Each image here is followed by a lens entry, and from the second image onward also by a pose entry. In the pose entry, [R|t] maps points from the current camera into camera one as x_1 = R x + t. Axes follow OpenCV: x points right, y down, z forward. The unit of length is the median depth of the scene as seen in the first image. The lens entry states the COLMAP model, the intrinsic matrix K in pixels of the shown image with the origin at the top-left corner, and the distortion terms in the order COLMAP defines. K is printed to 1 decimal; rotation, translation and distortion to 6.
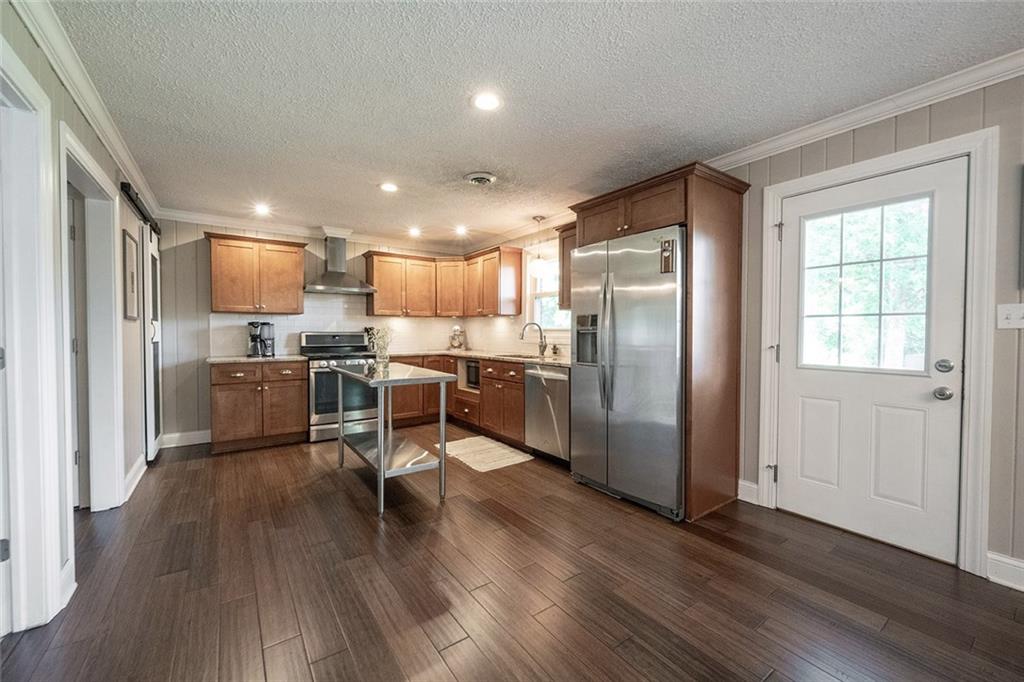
lens RADIAL K [[402.8, 0, 512.0], [0, 402.8, 341.0], [0, 0, 1]] dist [-0.000713, -0.000078]
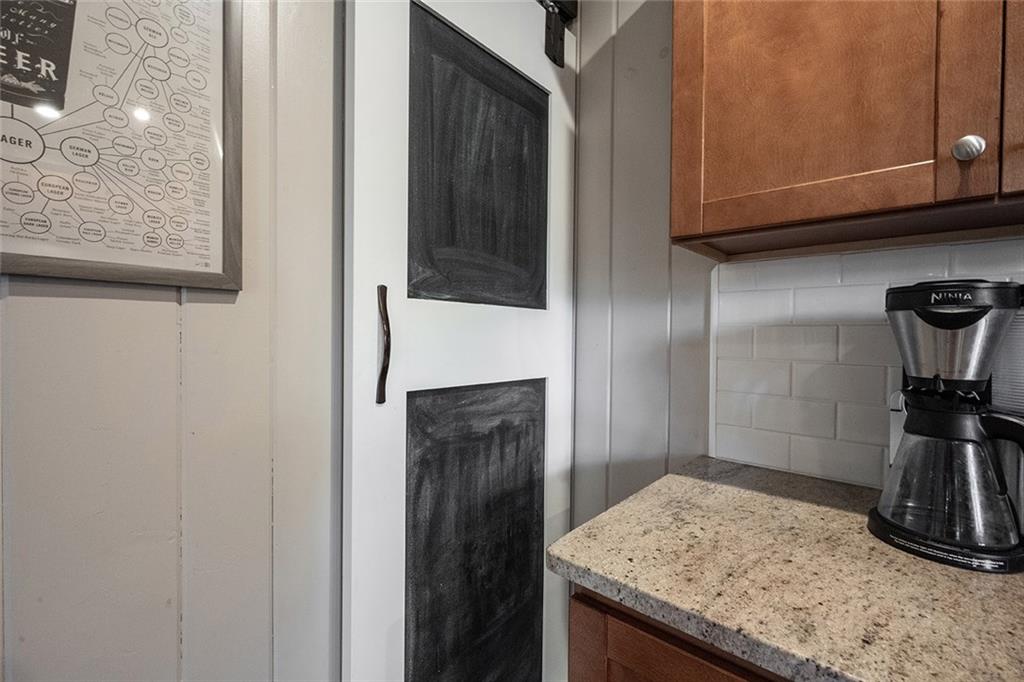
lens RADIAL K [[443.7, 0, 512.0], [0, 443.7, 341.0], [0, 0, 1]] dist [-0.000320, 0.000066]
pose [[0.220534, 0.013450, -0.975287, -0.537711], [-0.030384, 0.999514, 0.006914, -0.025643], [0.974906, 0.028108, 0.220836, 0.847059]]
